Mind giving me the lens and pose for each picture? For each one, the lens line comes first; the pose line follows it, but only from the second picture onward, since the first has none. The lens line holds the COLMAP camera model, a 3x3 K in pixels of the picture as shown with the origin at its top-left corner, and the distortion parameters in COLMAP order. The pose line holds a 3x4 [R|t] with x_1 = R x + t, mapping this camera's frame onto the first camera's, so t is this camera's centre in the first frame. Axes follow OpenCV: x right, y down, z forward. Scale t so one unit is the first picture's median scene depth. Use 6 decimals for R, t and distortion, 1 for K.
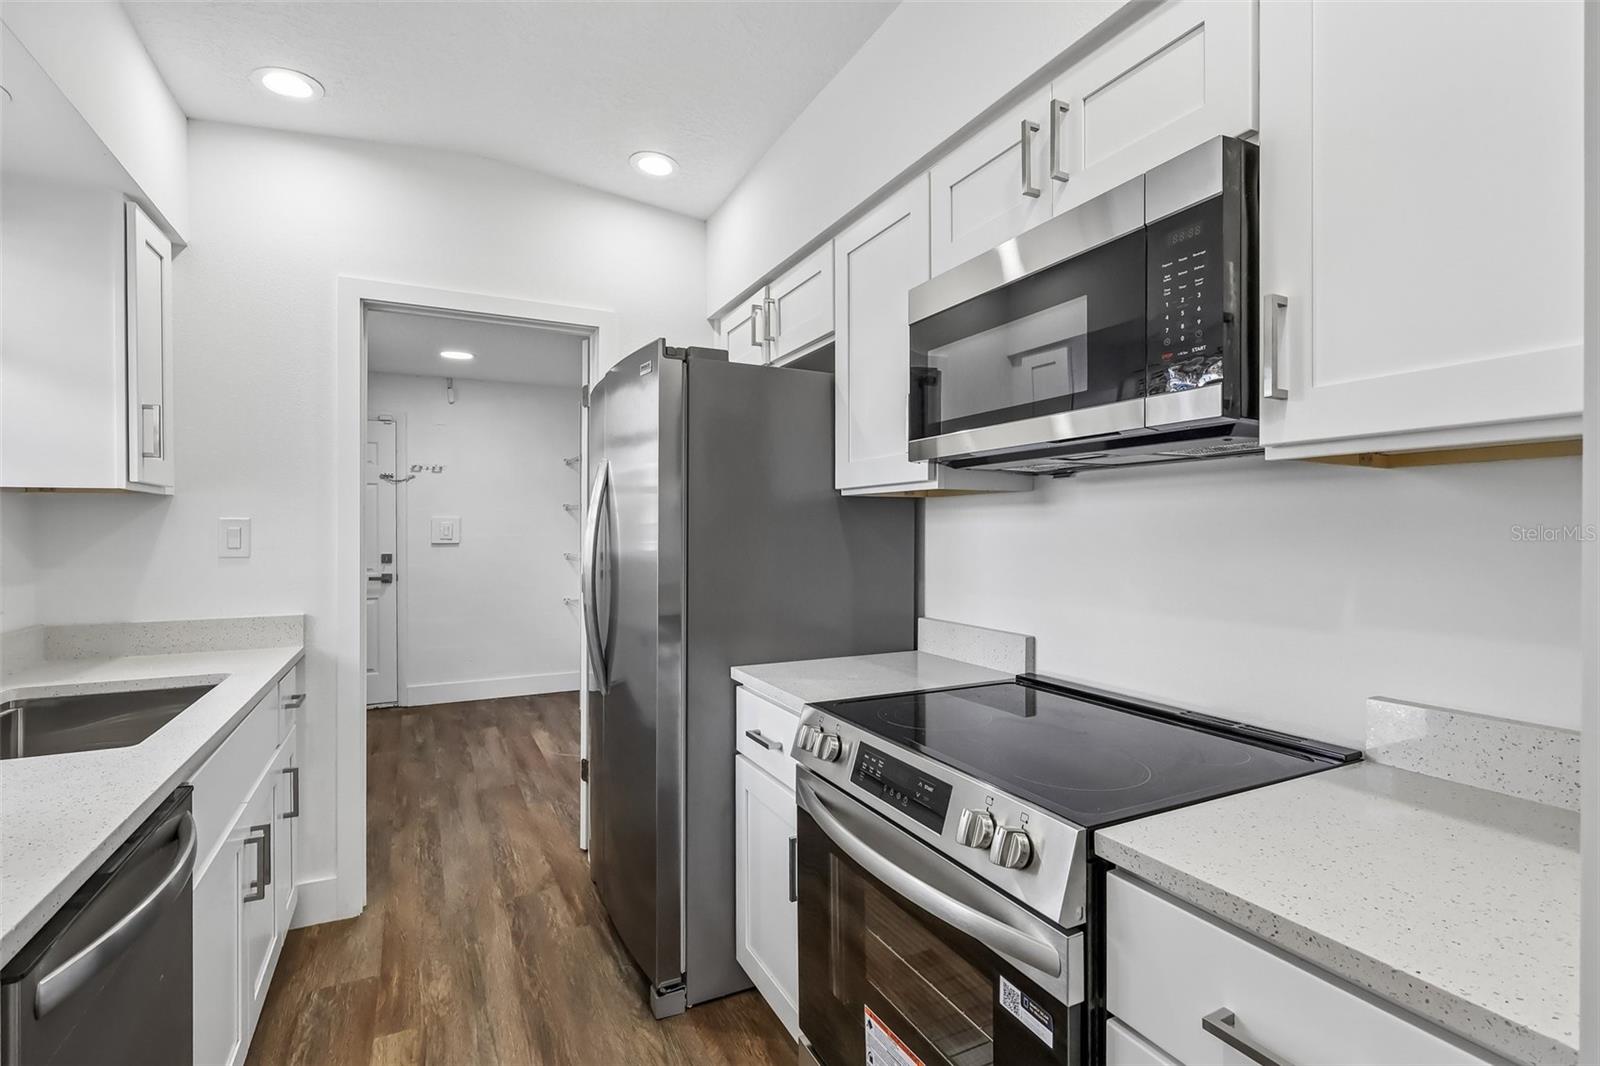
lens RADIAL K [[748.2, 0, 803.2], [0, 748.2, 531.1], [0, 0, 1]] dist [-0.004349, 0.003170]
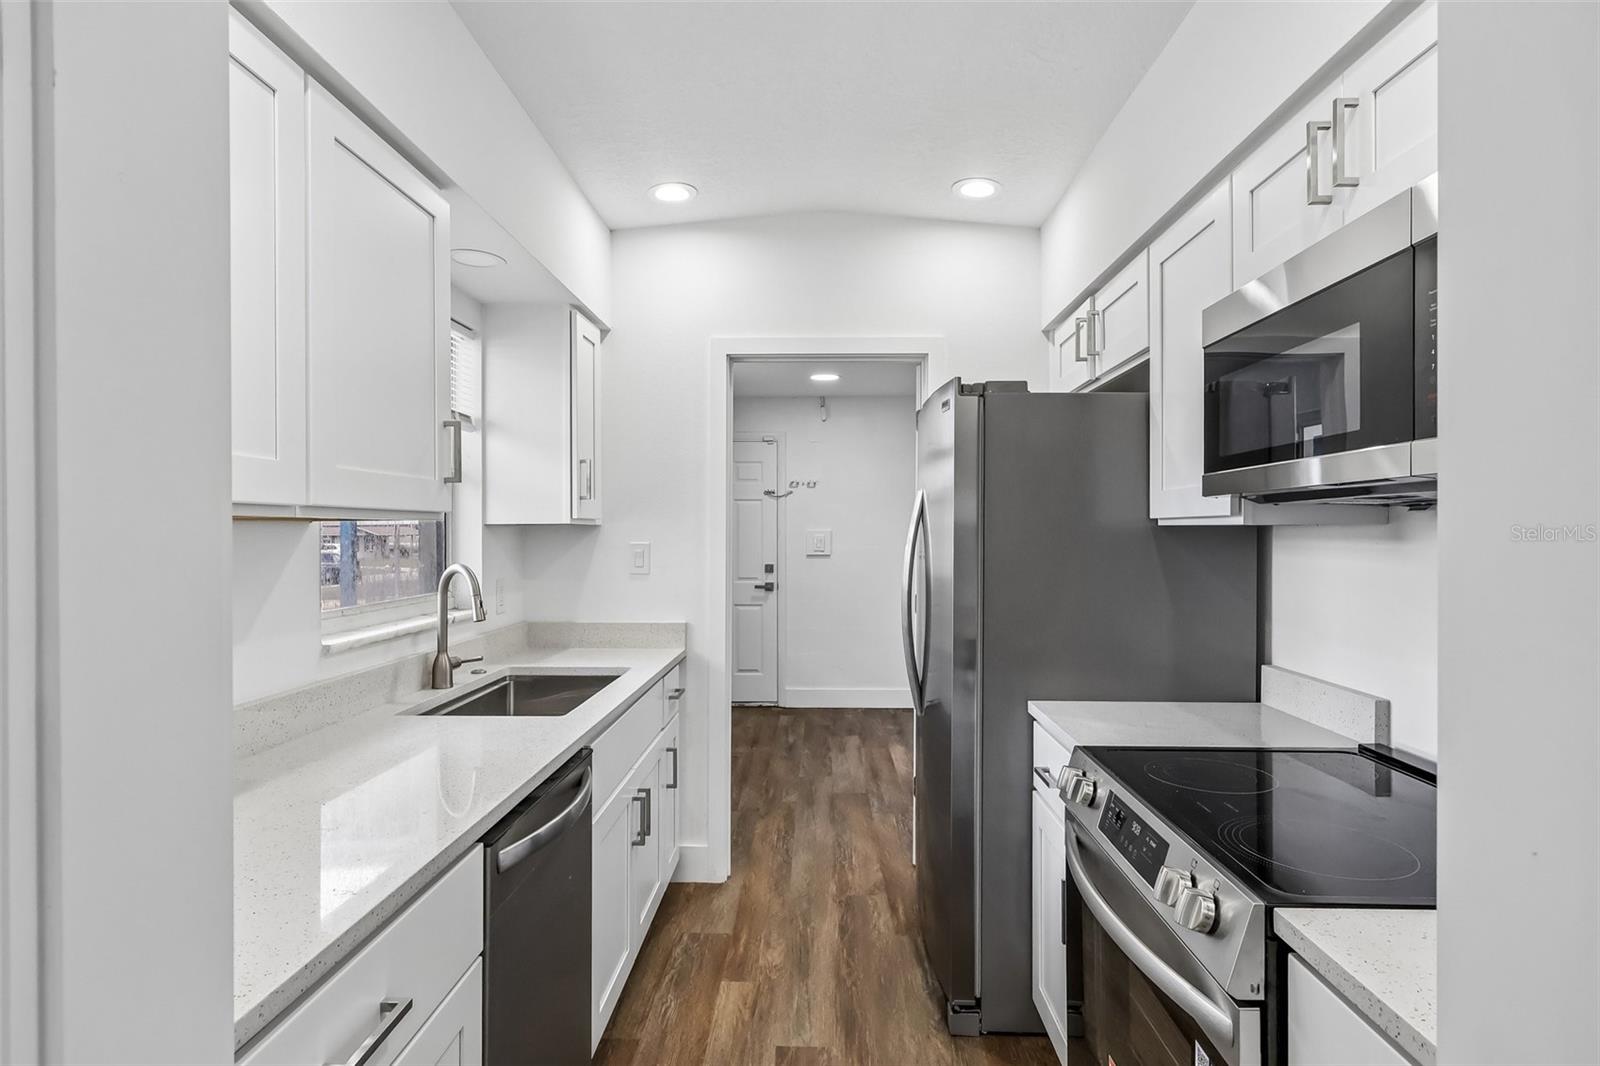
lens RADIAL K [[841.2, 0, 803.1], [0, 841.2, 529.8], [0, 0, 1]] dist [0.000159, 0.001894]
pose [[0.878727, 0.001098, -0.477323, 0.174258], [-0.002952, 0.999991, -0.003135, -0.040867], [0.477315, 0.004164, 0.878722, -0.121826]]
